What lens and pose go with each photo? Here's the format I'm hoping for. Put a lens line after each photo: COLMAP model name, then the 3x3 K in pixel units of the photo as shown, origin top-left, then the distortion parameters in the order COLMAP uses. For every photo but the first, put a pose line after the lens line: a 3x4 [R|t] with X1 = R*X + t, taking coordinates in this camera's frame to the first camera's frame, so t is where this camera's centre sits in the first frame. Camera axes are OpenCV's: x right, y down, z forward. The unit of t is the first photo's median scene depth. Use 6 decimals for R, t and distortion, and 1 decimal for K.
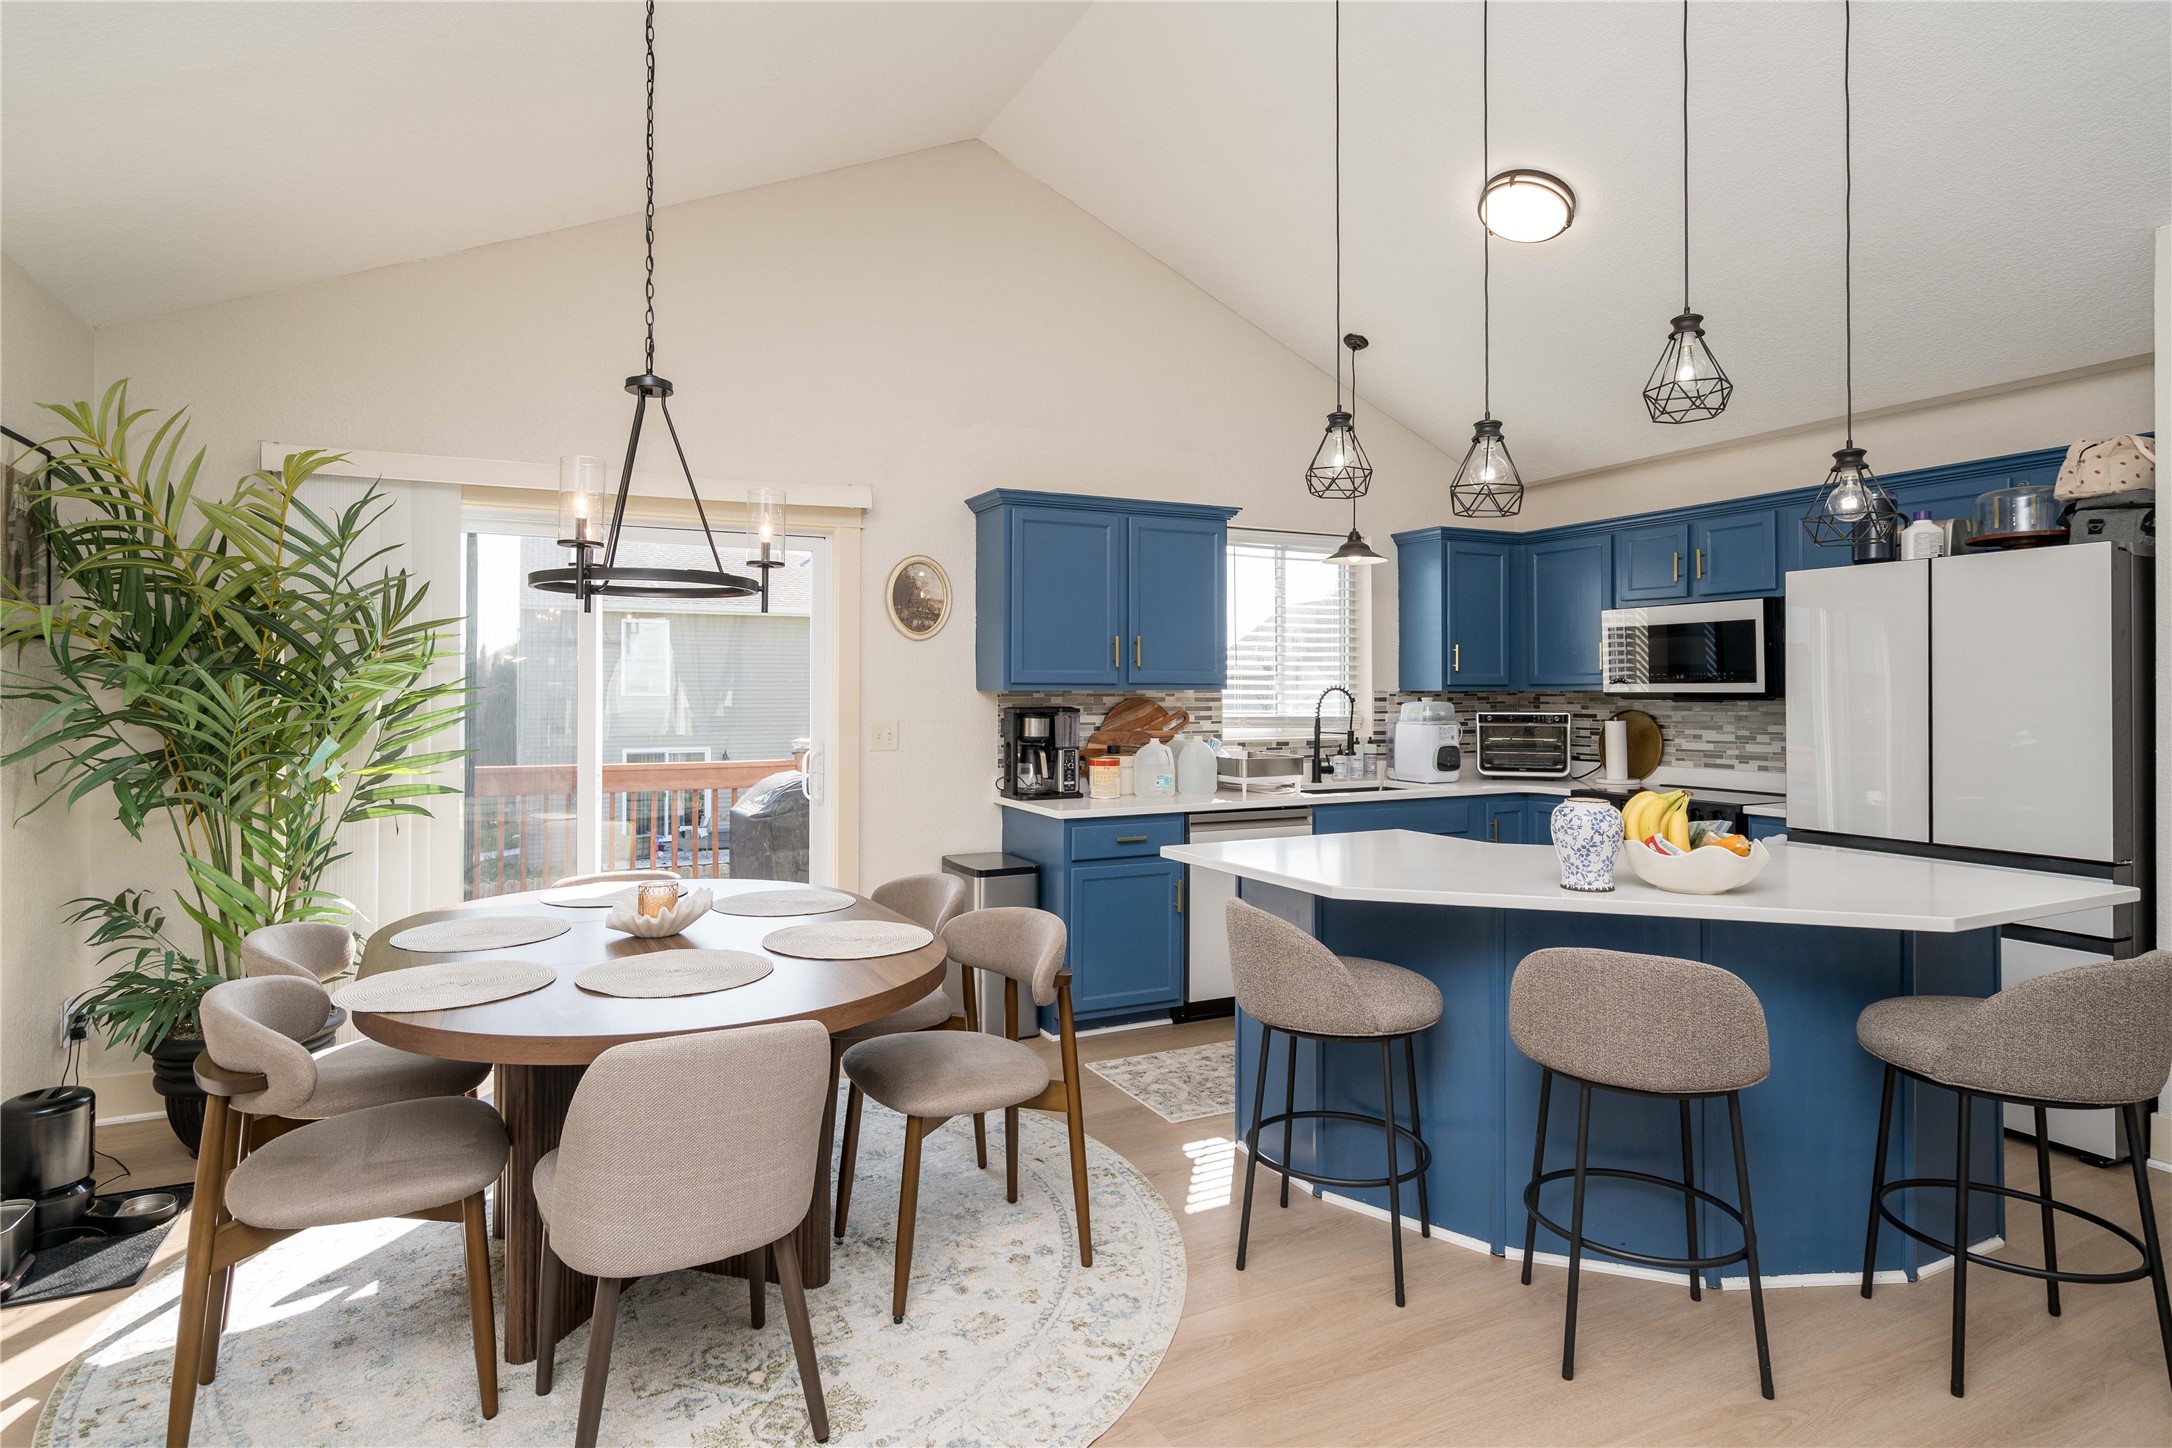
lens RADIAL K [[1136.7, 0, 1082.3], [0, 1136.7, 683.3], [0, 0, 1]] dist [0.001513, 0.001134]
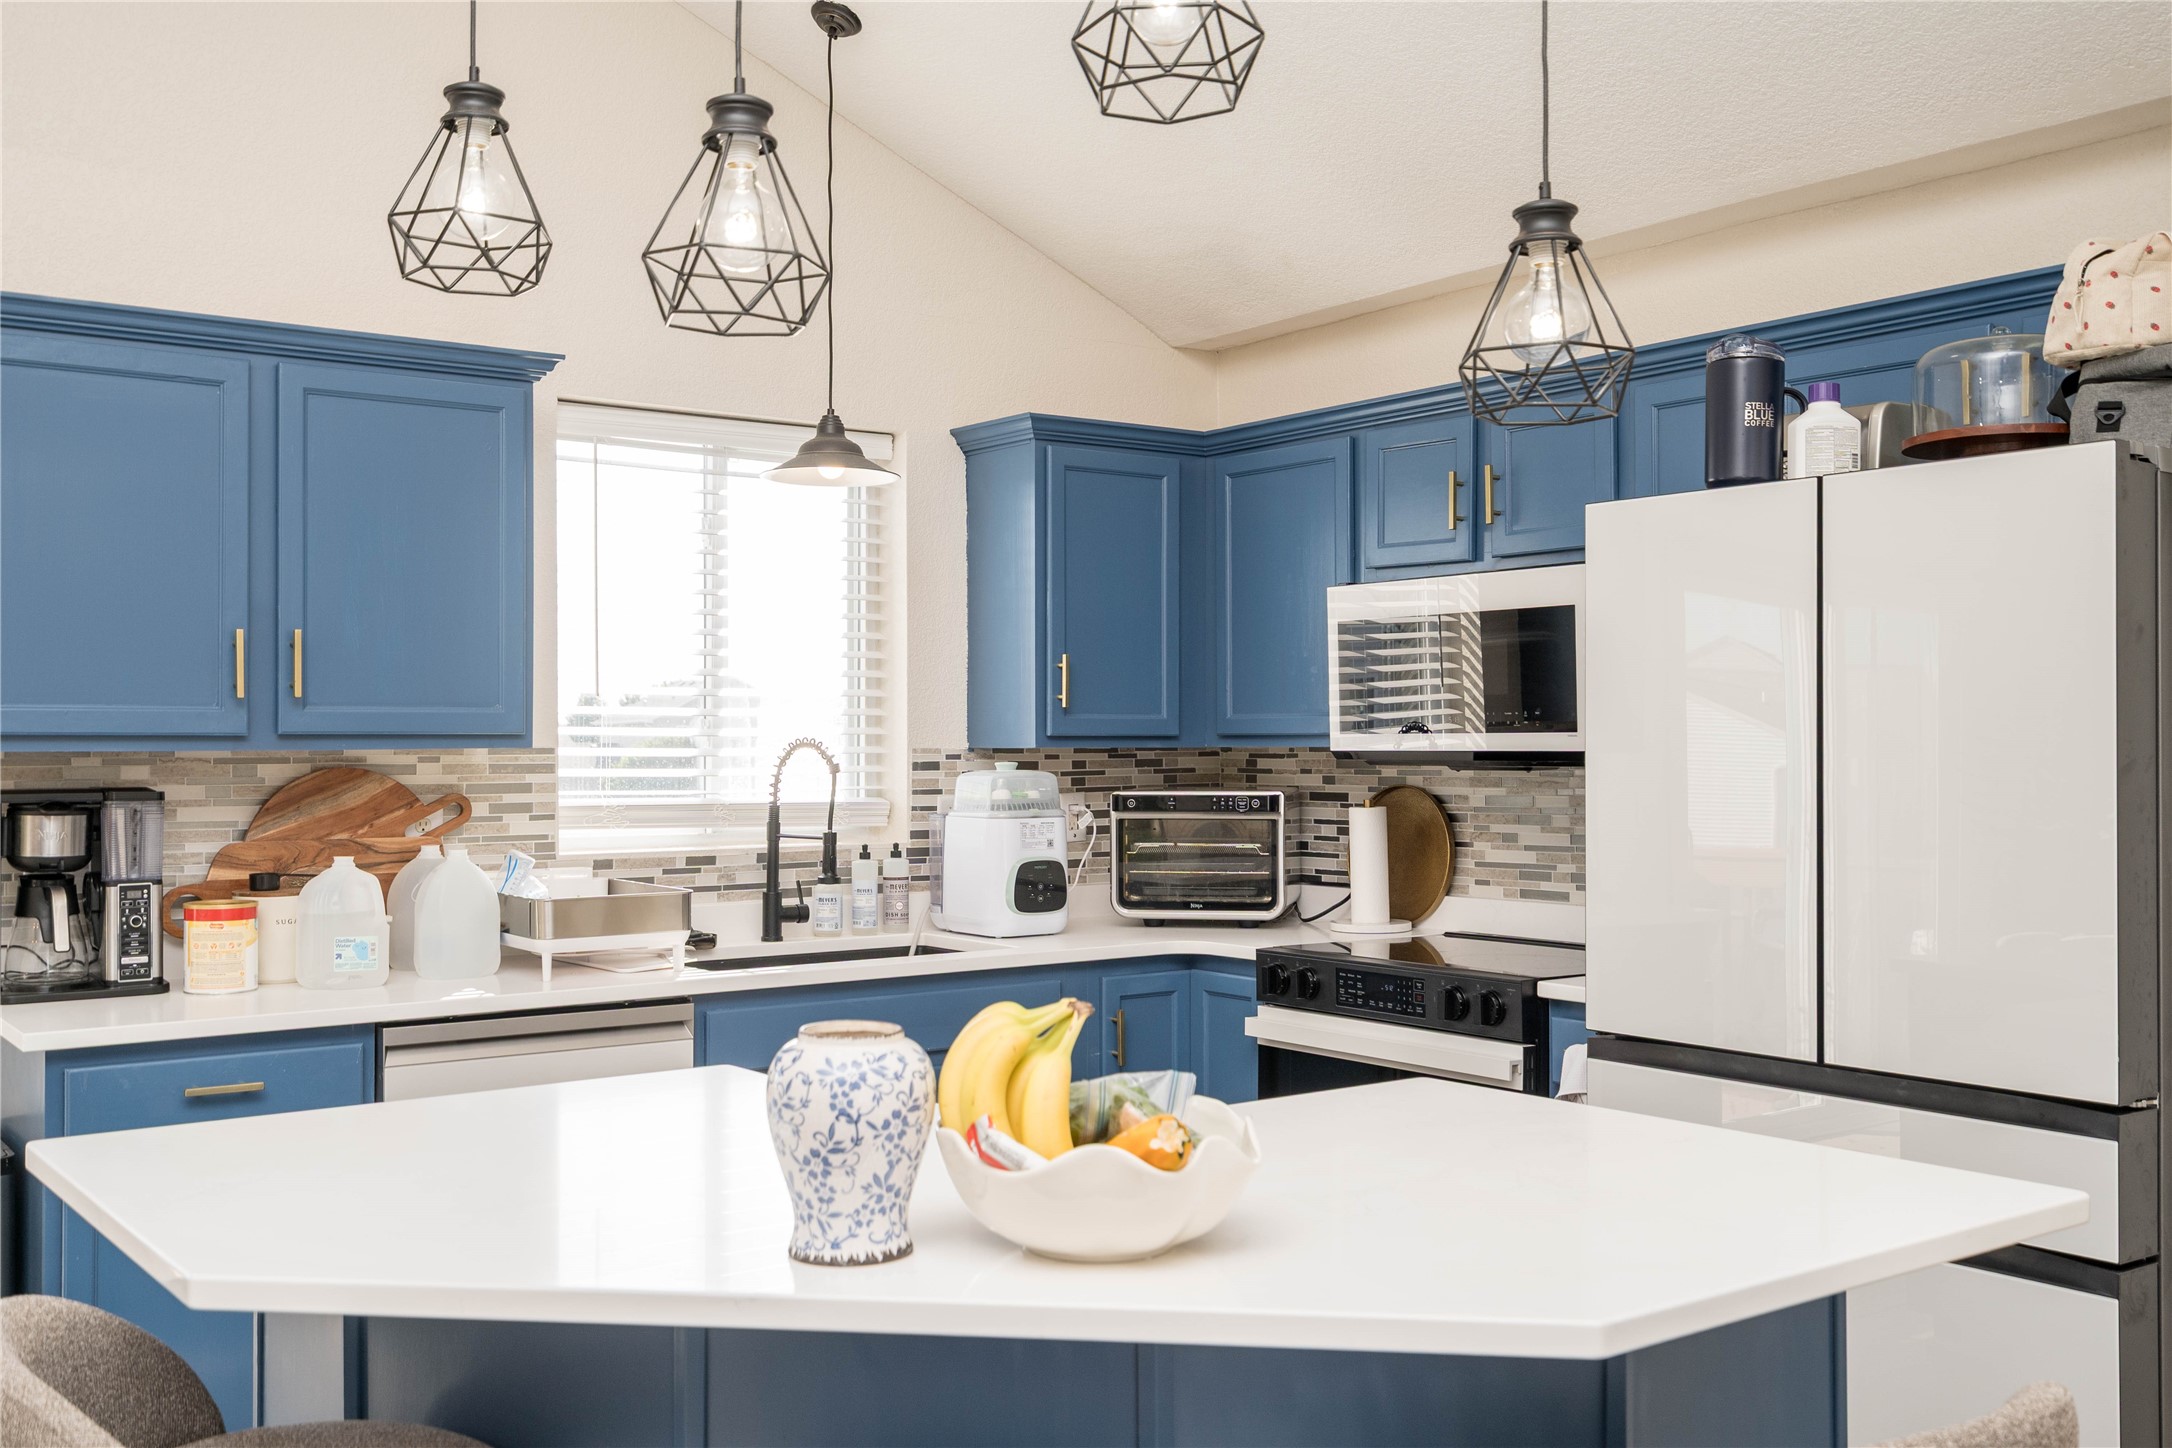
lens RADIAL K [[2056.1, 0, 1085.8], [0, 2056.1, 728.4], [0, 0, 1]] dist [0.002554, -0.013359]
pose [[0.982890, -0.000743, 0.184190, 0.184795], [0.001029, 0.999998, -0.001454, -0.000720], [-0.184188, 0.001619, 0.982890, 0.131182]]
